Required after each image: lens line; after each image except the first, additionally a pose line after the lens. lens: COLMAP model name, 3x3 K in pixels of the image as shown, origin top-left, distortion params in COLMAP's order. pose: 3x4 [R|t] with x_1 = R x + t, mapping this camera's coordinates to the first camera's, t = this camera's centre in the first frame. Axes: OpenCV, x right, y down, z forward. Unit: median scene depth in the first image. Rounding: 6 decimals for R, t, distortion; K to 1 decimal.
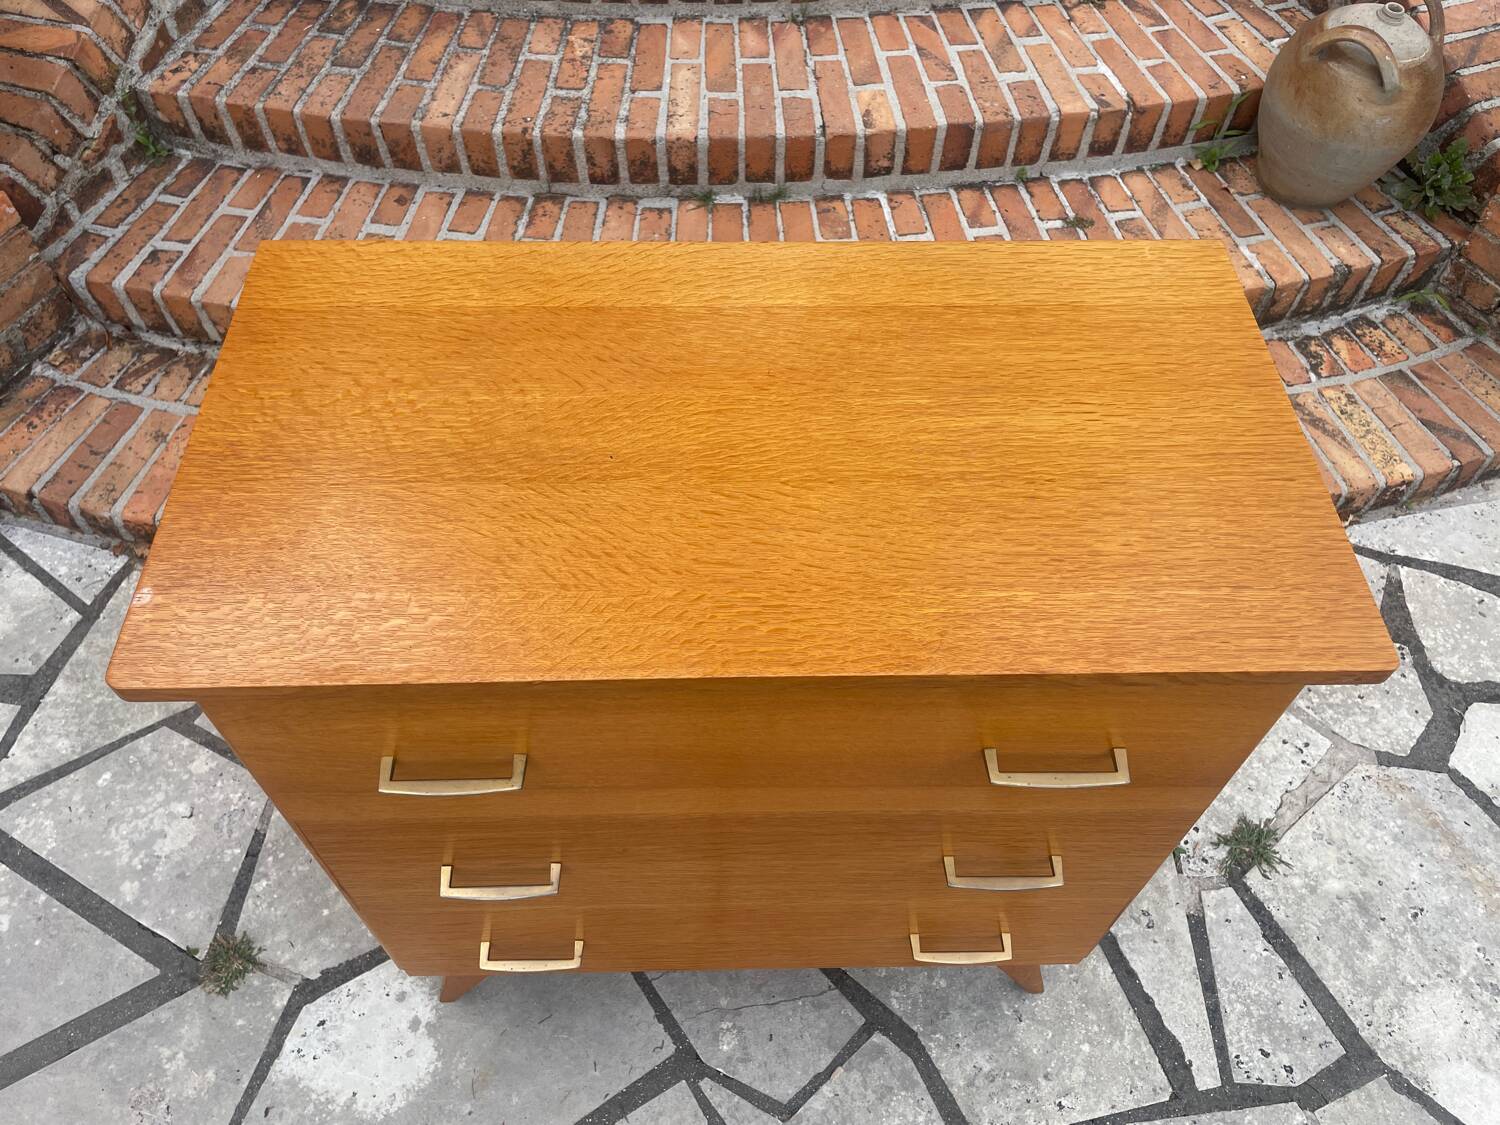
lens RADIAL K [[1139.9, 0, 754.7], [0, 1139.9, 553.2], [0, 0, 1]] dist [0.087152, -0.118006]
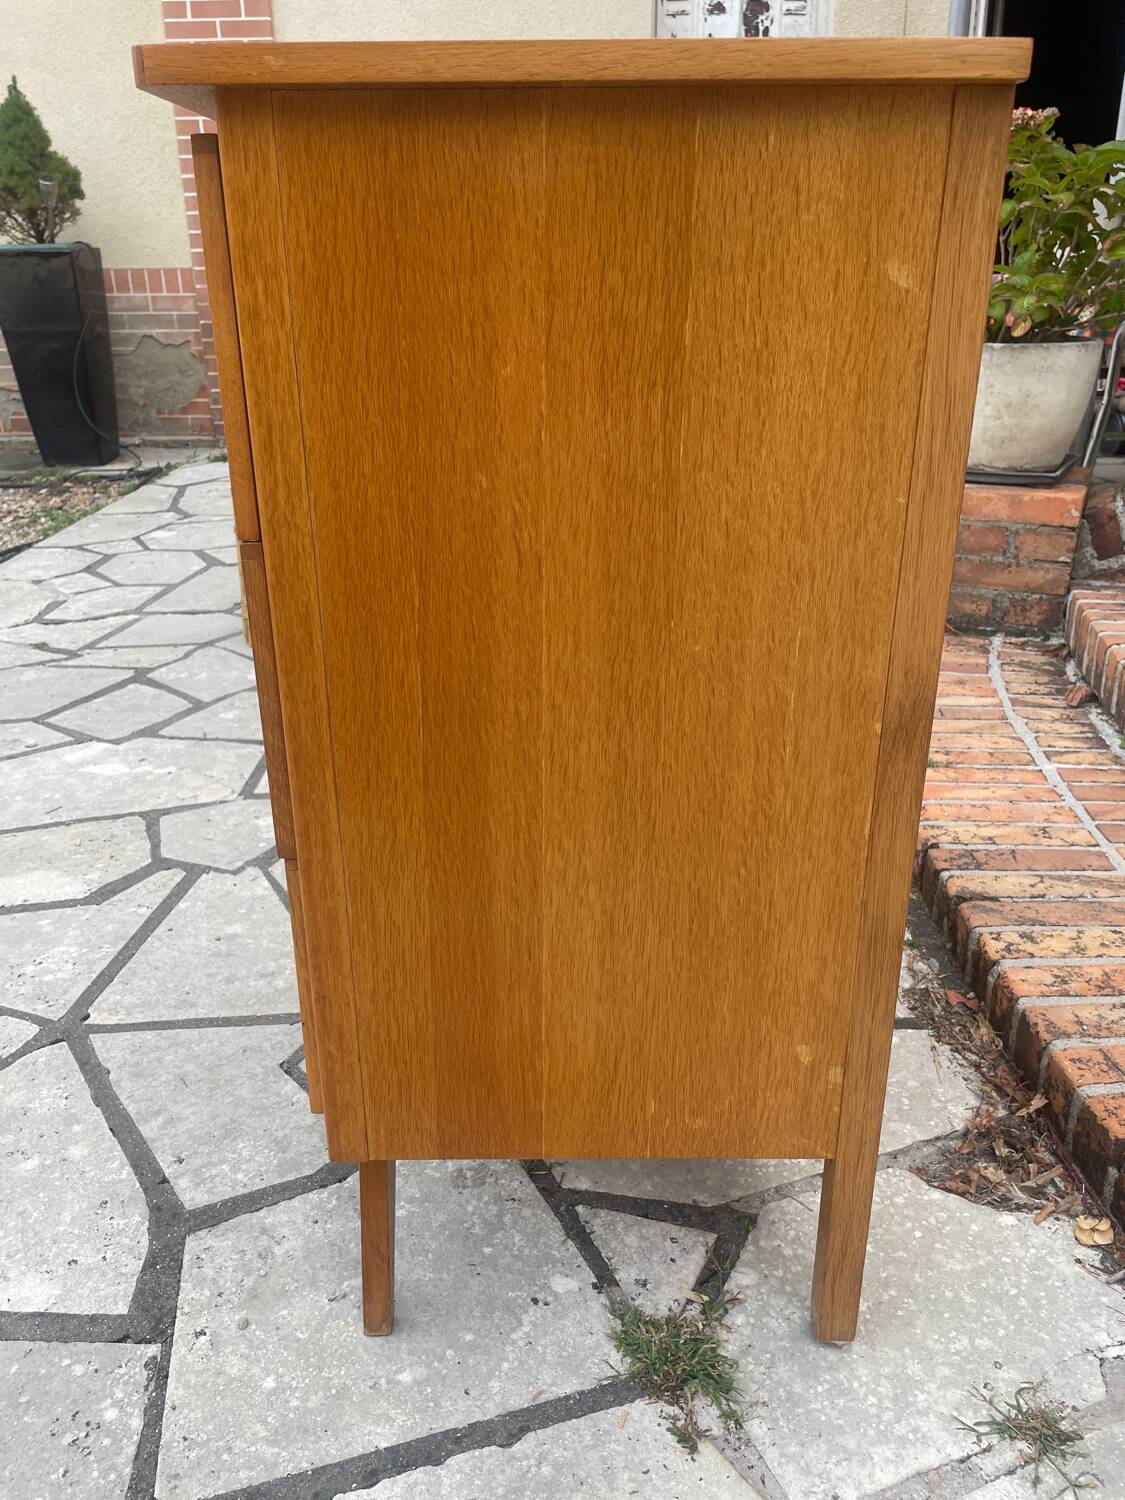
lens RADIAL K [[1139.9, 0, 546.5], [0, 1139.9, 755.1], [0, 0, 1]] dist [0.087152, -0.118006]
pose [[-0.030273, 0.371563, -0.927914, 0.678408], [-0.797940, 0.550111, 0.246313, -0.021643], [0.601977, 0.747876, 0.279831, 0.623390]]
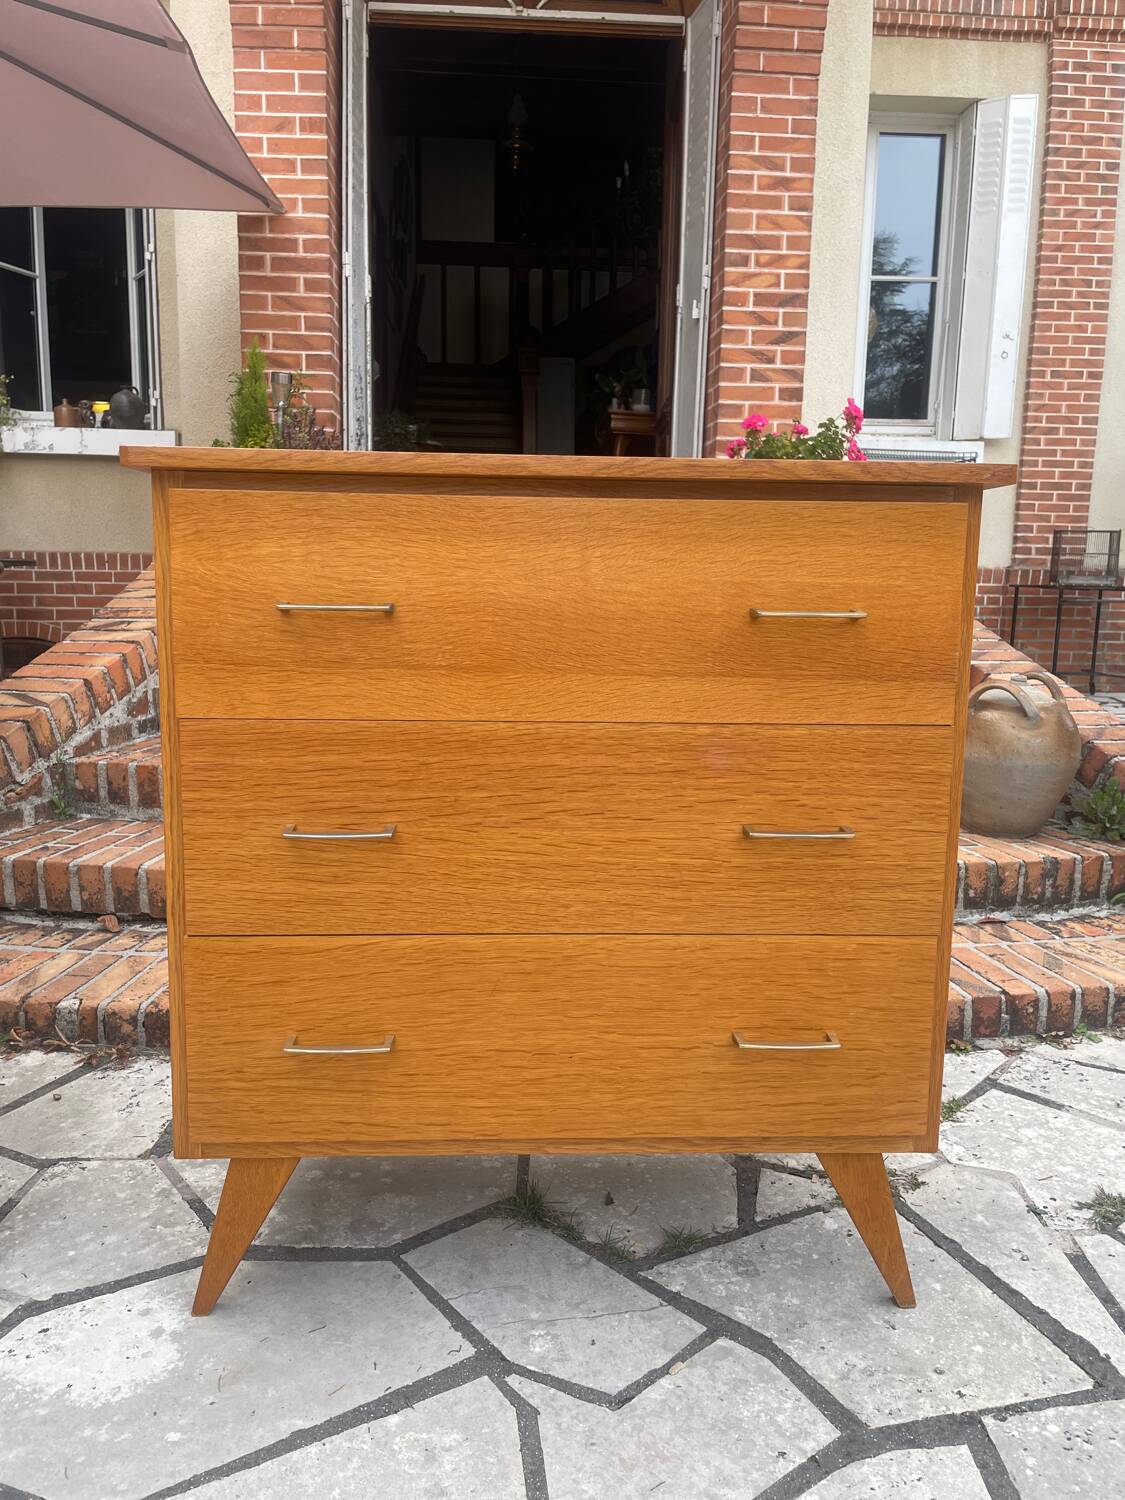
lens RADIAL K [[1139.9, 0, 567.3], [0, 1139.9, 739.8], [0, 0, 1]] dist [0.087152, -0.118006]
pose [[0.999688, -0.004820, 0.024514, -0.020709], [0.020806, 0.703809, -0.710085, 0.652902], [-0.013830, 0.710373, 0.703690, 0.114034]]
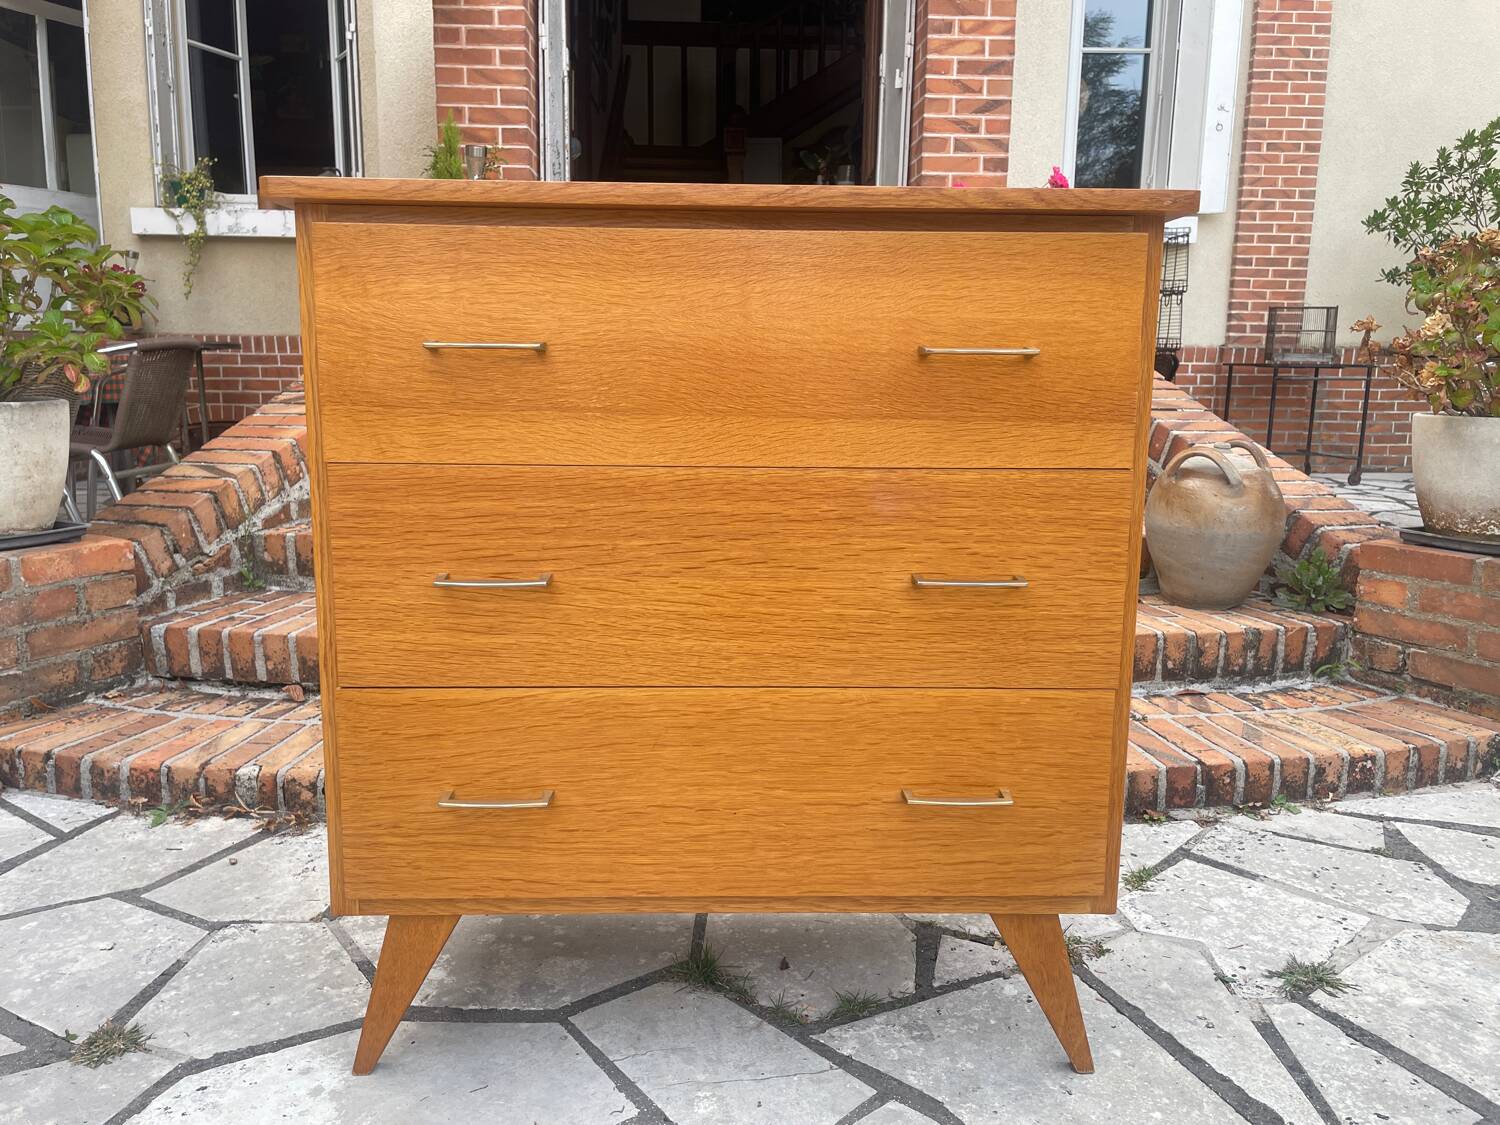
lens RADIAL K [[1139.9, 0, 754.4], [0, 1139.9, 552.7], [0, 0, 1]] dist [0.087152, -0.118006]
pose [[0.999974, -0.006973, 0.001830, 0.011068], [0.006282, 0.718163, -0.695846, 0.653918], [0.003538, 0.695840, 0.718188, 0.150930]]
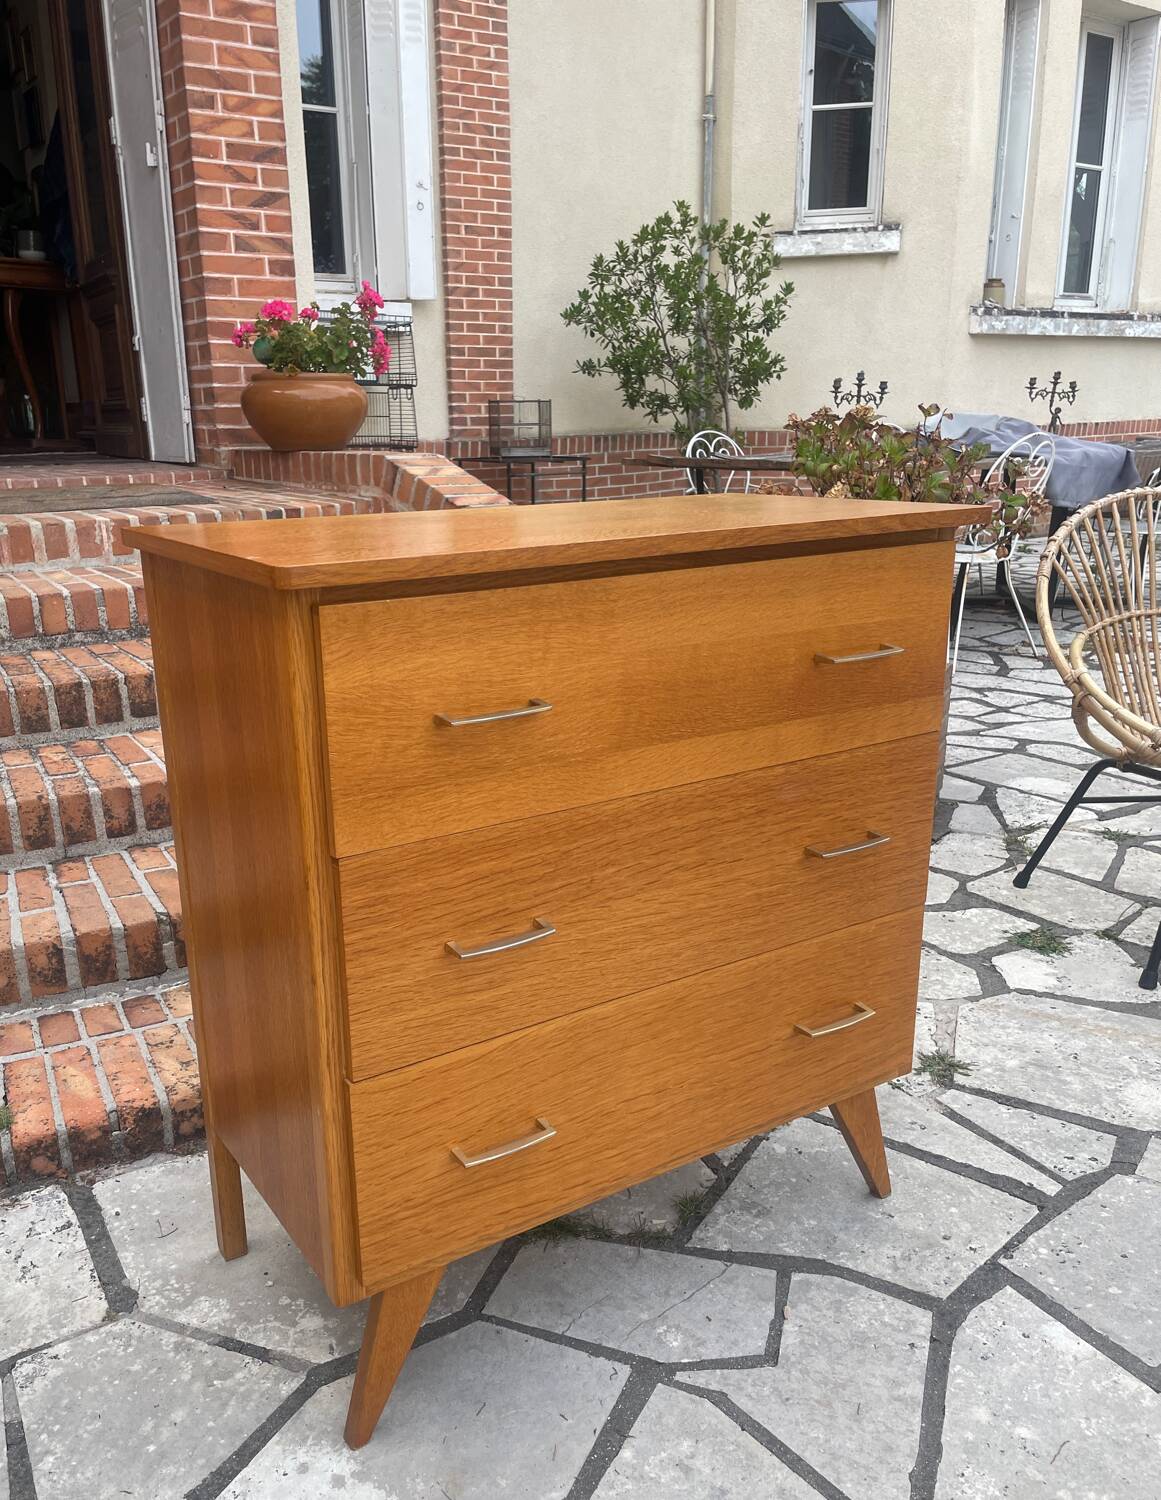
lens RADIAL K [[1239.4, 0, 545.9], [0, 1239.4, 801.3], [0, 0, 1]] dist [0.084473, -0.106805]
pose [[0.852446, -0.184853, 0.489046, -0.470223], [0.438775, 0.761570, -0.476956, 0.489241], [-0.284276, 0.621160, 0.730306, 0.055295]]
